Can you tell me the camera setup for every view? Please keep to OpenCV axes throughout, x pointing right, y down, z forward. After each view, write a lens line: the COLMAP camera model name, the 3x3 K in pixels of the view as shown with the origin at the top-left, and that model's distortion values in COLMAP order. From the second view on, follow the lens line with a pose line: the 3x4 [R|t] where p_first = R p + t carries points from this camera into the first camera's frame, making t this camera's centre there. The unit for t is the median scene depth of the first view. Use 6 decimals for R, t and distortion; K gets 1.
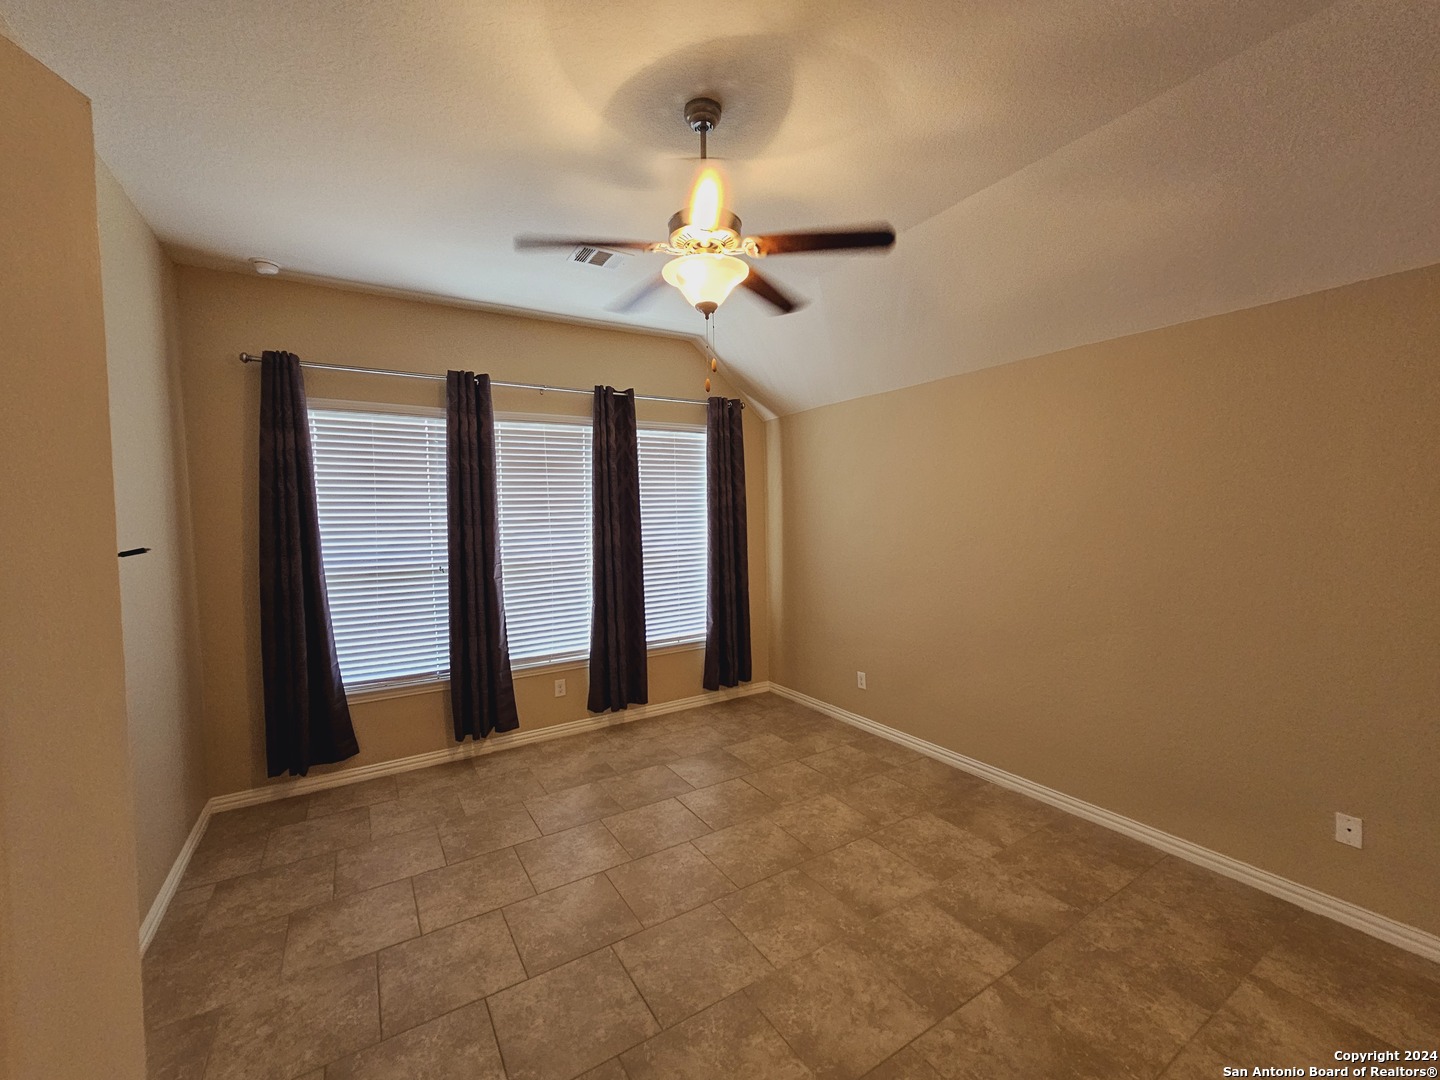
lens RADIAL K [[592.5, 0, 717.9], [0, 592.5, 536.0], [0, 0, 1]] dist [-0.006854, 0.003233]
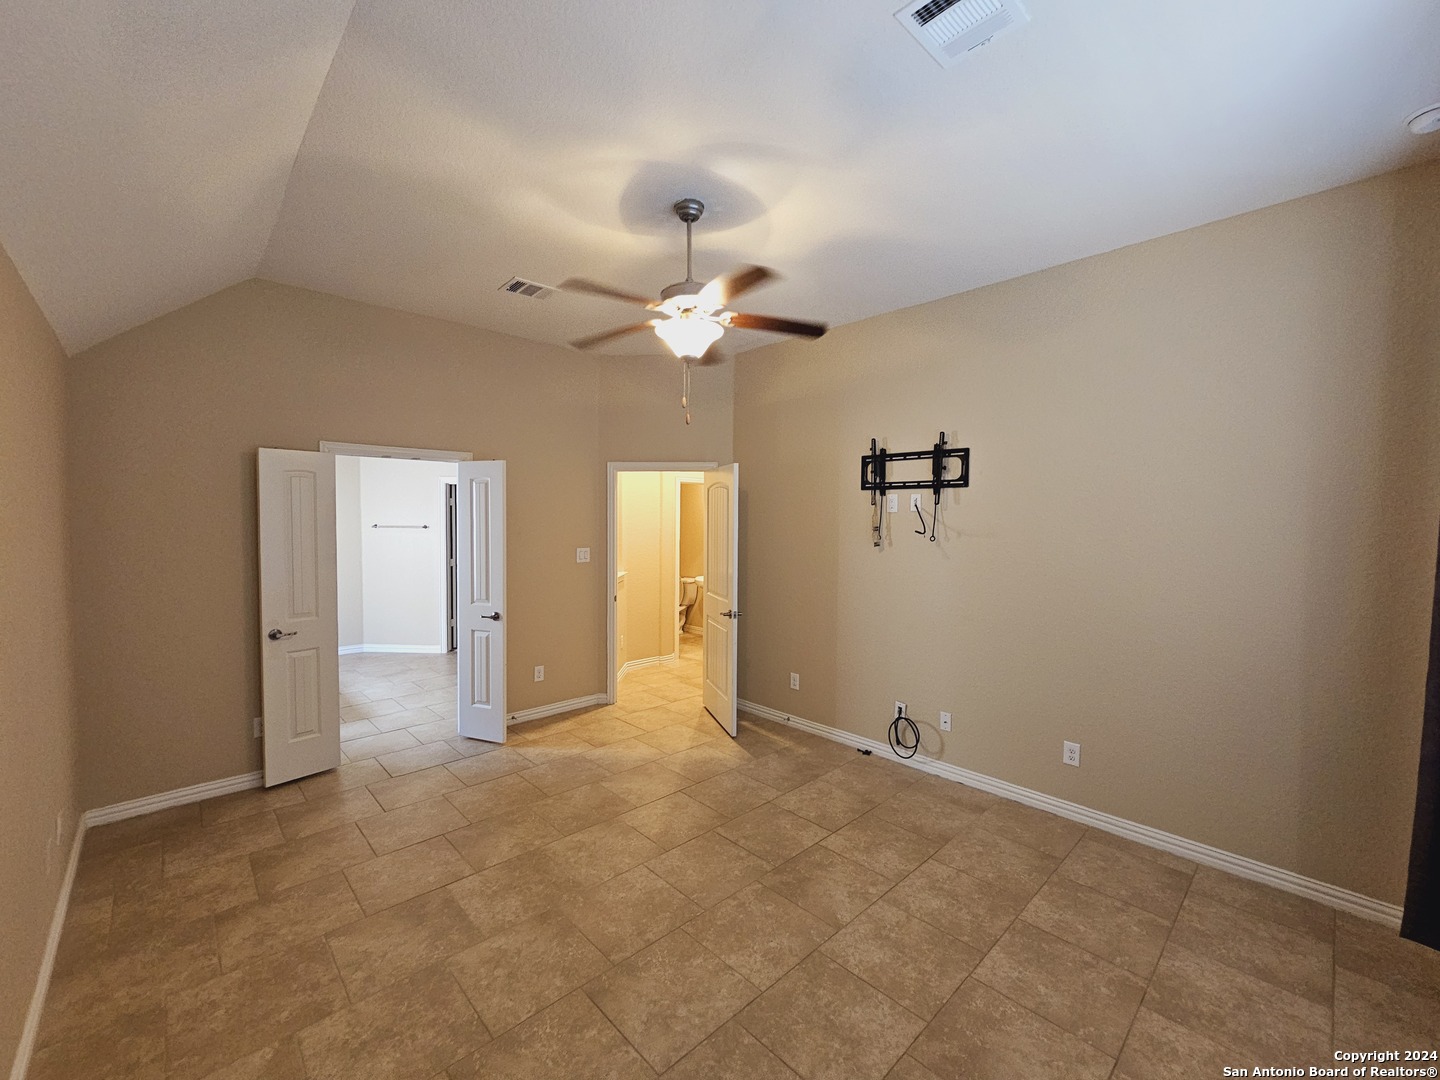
lens RADIAL K [[592.5, 0, 722.9], [0, 592.5, 532.0], [0, 0, 1]] dist [-0.006854, 0.003233]
pose [[-0.977970, 0.020587, -0.207728, 0.135851], [0.007186, 0.997855, 0.065064, -0.072703], [0.208622, 0.062138, -0.976020, 1.696246]]
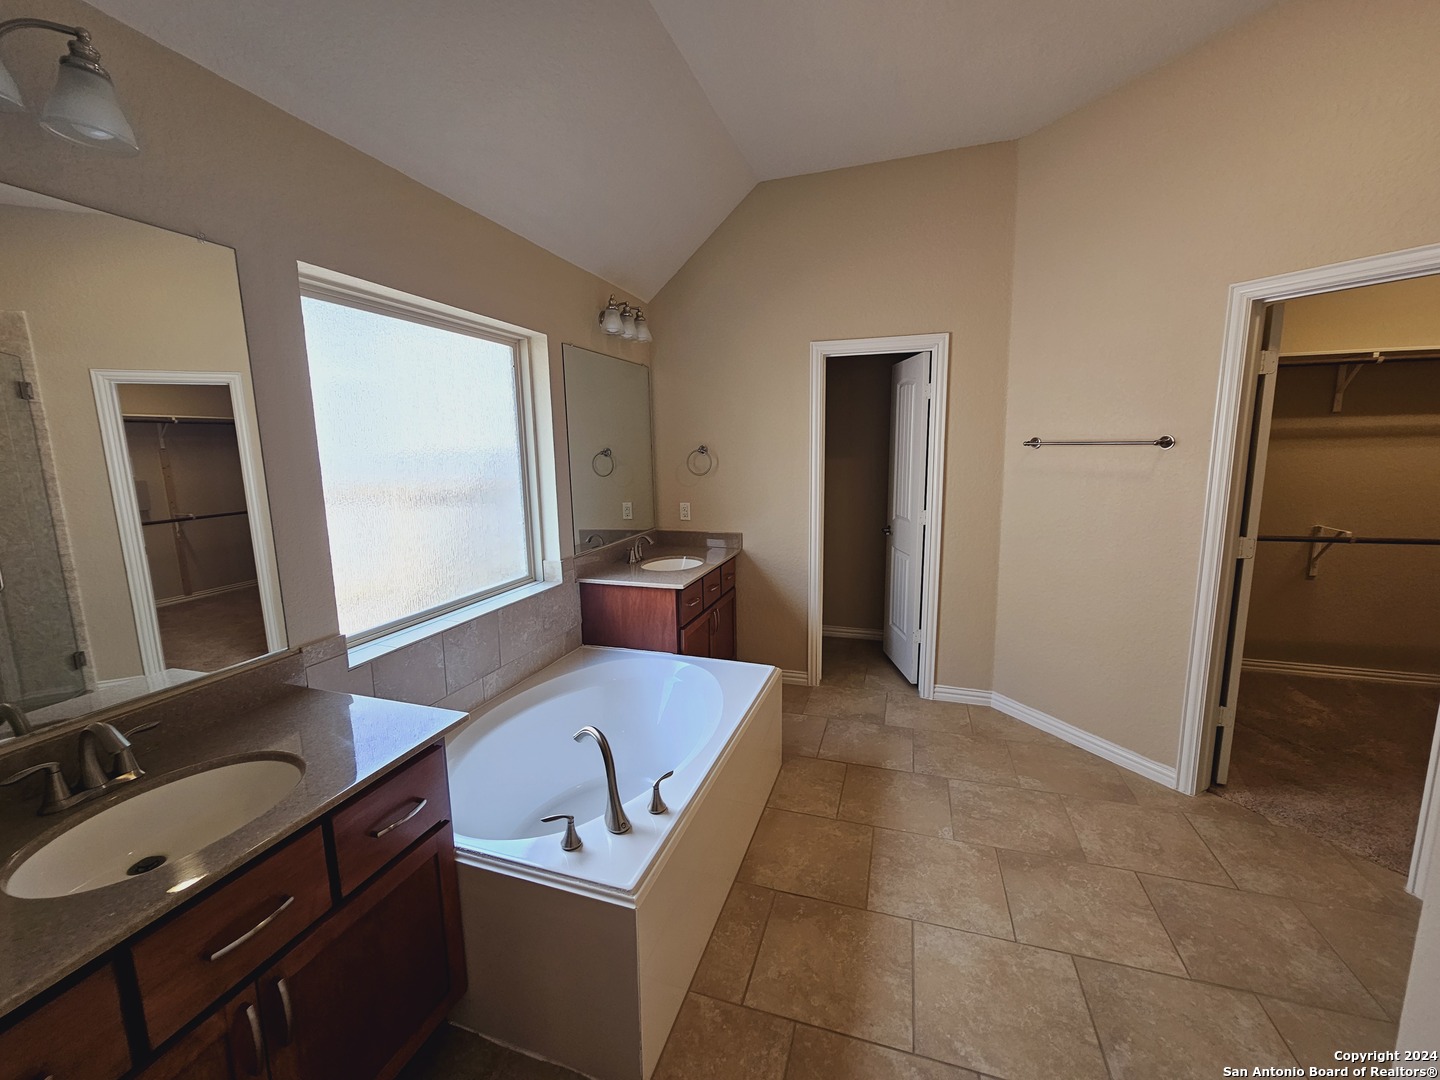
lens RADIAL K [[592.5, 0, 707.8], [0, 592.5, 536.3], [0, 0, 1]] dist [-0.006854, 0.003233]
pose [[-0.631679, -0.085392, 0.770513, 0.578462], [0.059757, 0.985594, 0.158219, 0.016531], [-0.772923, 0.145987, -0.617476, 0.111159]]
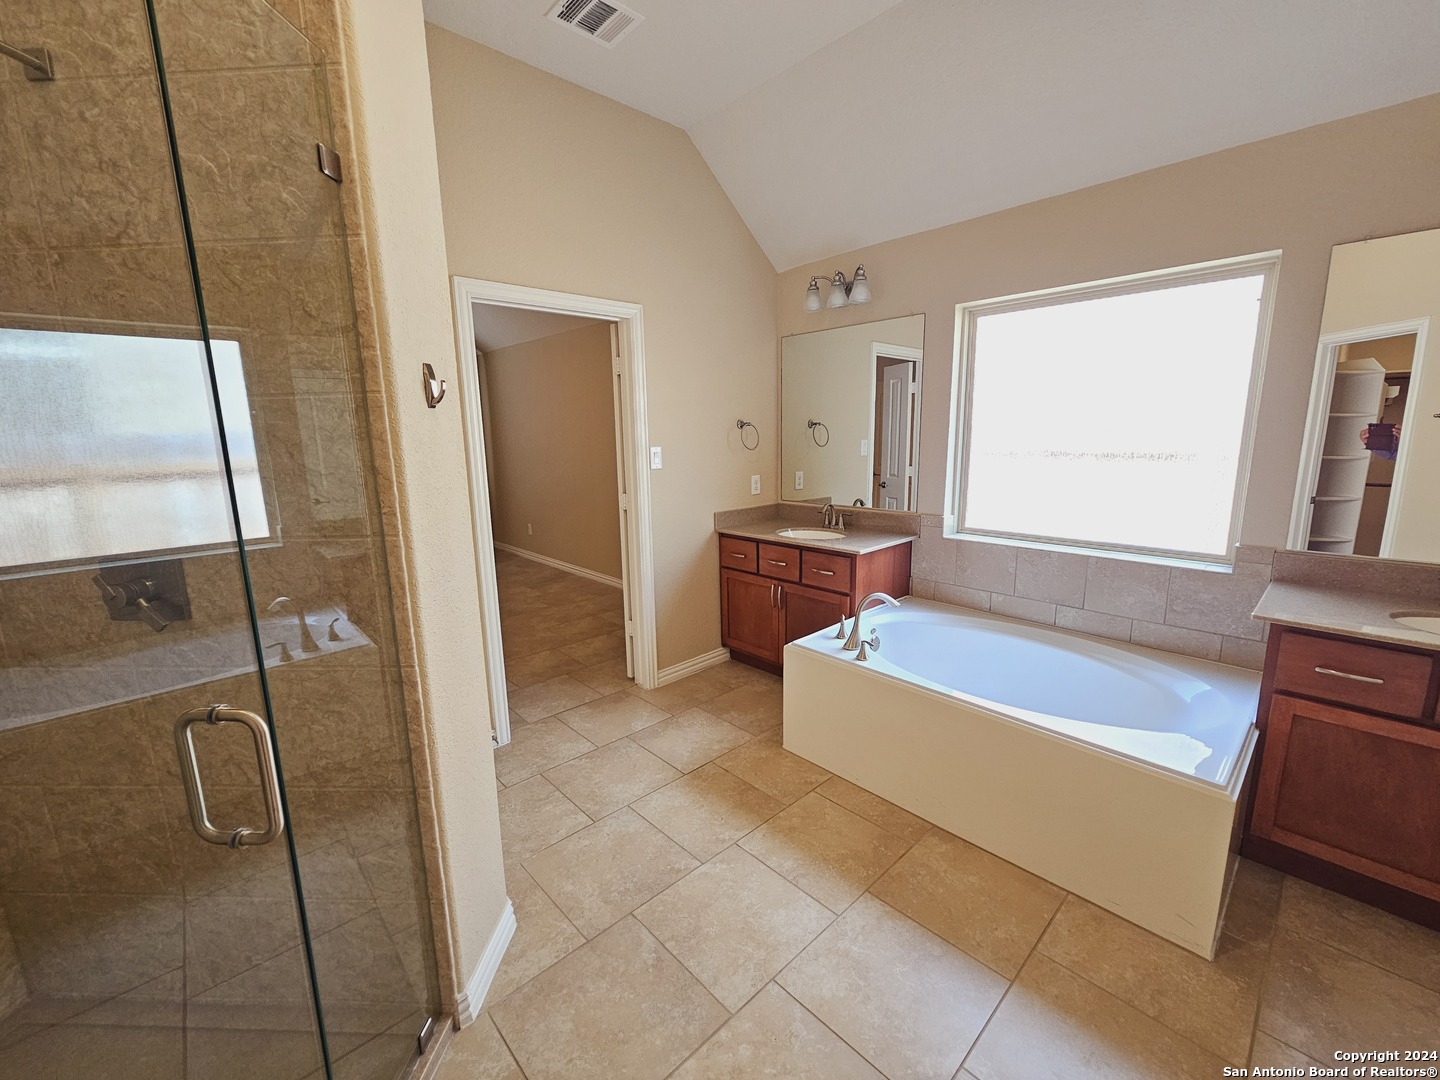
lens RADIAL K [[592.5, 0, 714.8], [0, 592.5, 535.8], [0, 0, 1]] dist [-0.006854, 0.003233]
pose [[0.983096, -0.029420, 0.180711, 0.680441], [0.004892, 0.990873, 0.134707, 0.080254], [-0.183025, -0.131546, 0.974268, -0.959474]]
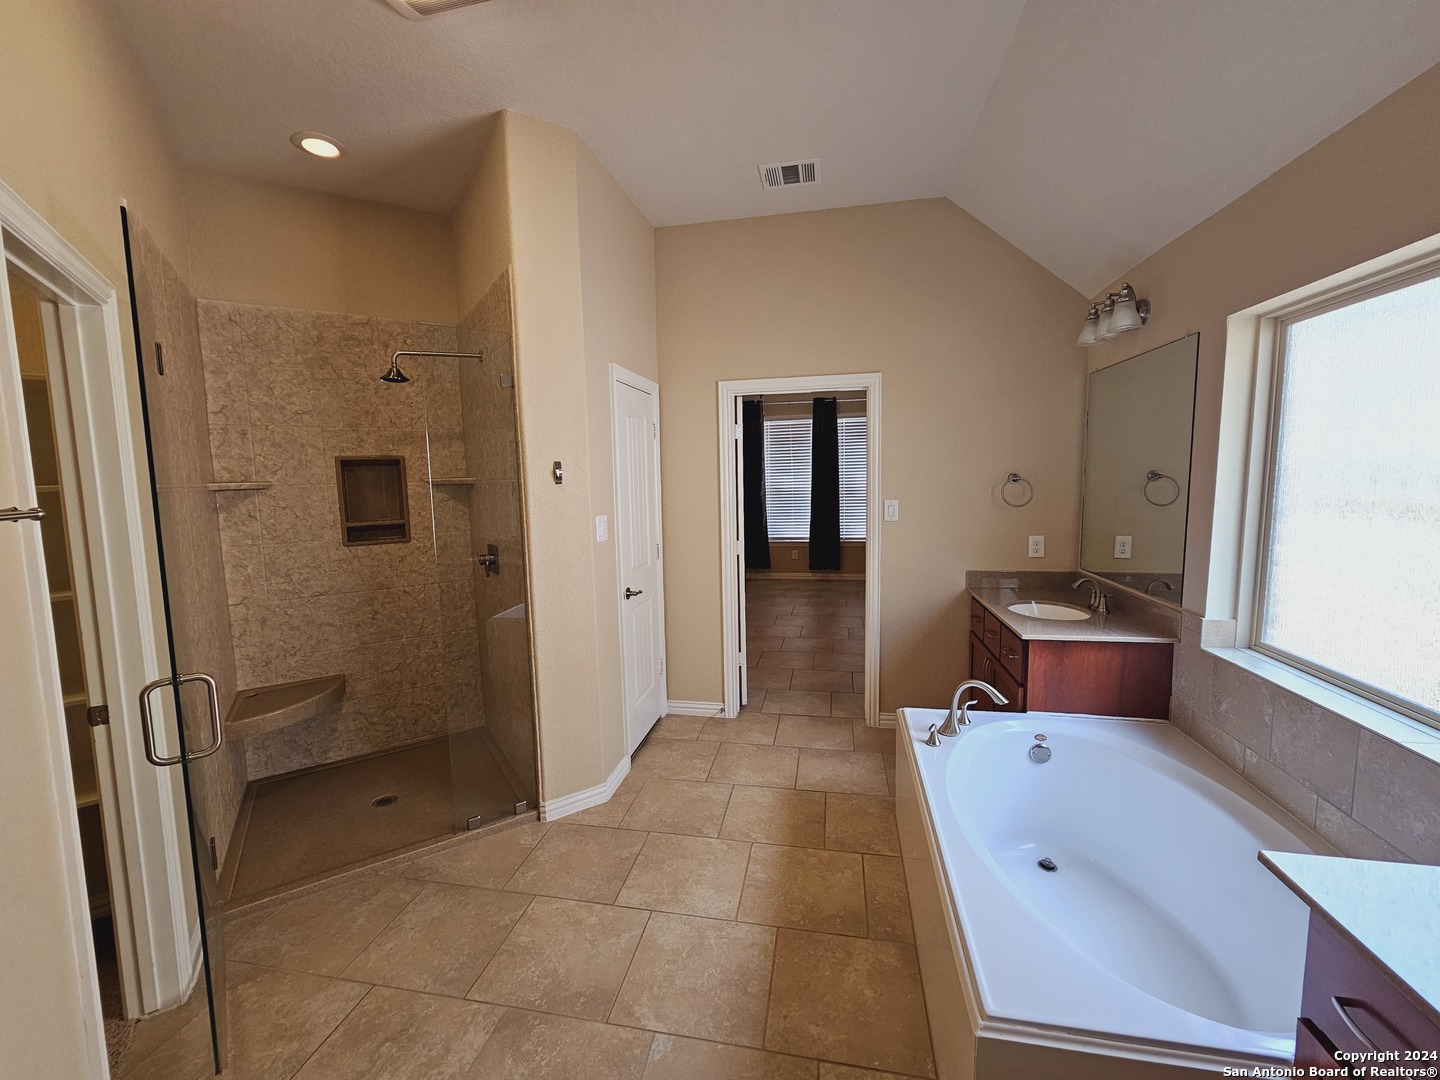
lens RADIAL K [[592.5, 0, 712.3], [0, 592.5, 536.8], [0, 0, 1]] dist [-0.006854, 0.003233]
pose [[0.724651, 0.077189, -0.684780, 1.352178], [-0.019604, 0.995614, 0.091482, 0.033557], [0.688837, -0.052868, 0.722985, -0.940669]]
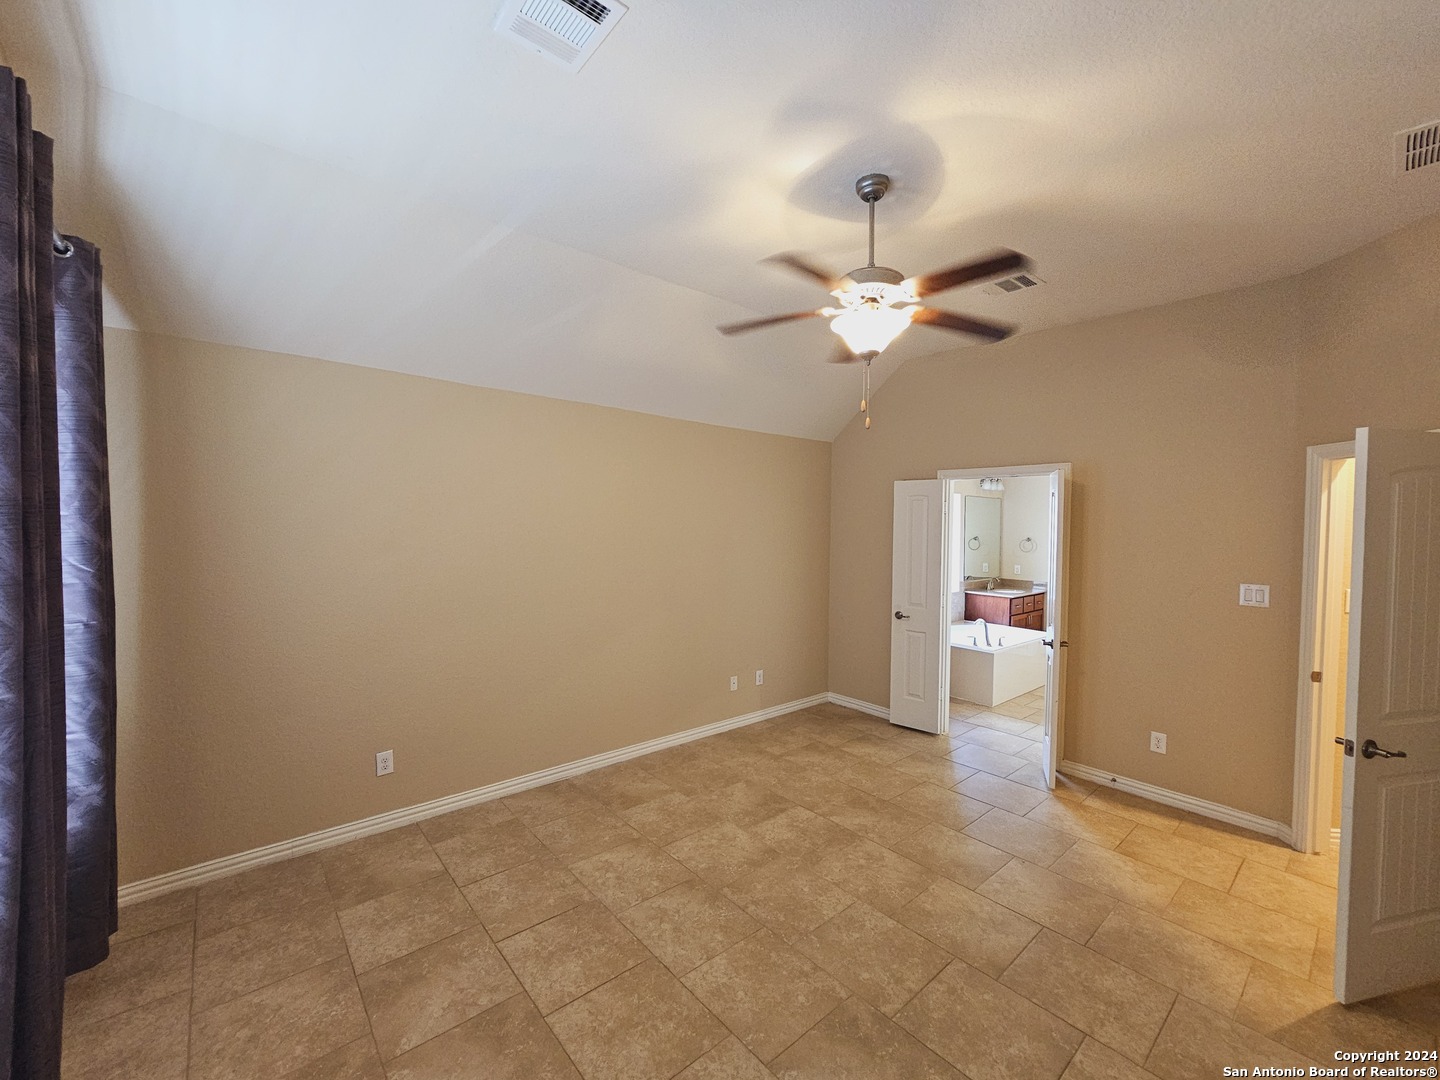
lens RADIAL K [[592.5, 0, 709.0], [0, 592.5, 537.6], [0, 0, 1]] dist [-0.006854, 0.003233]
pose [[-0.147055, -0.009843, 0.989079, -0.808598], [0.025098, 0.999591, 0.013679, -0.046690], [-0.988810, 0.026835, -0.146748, 1.095212]]
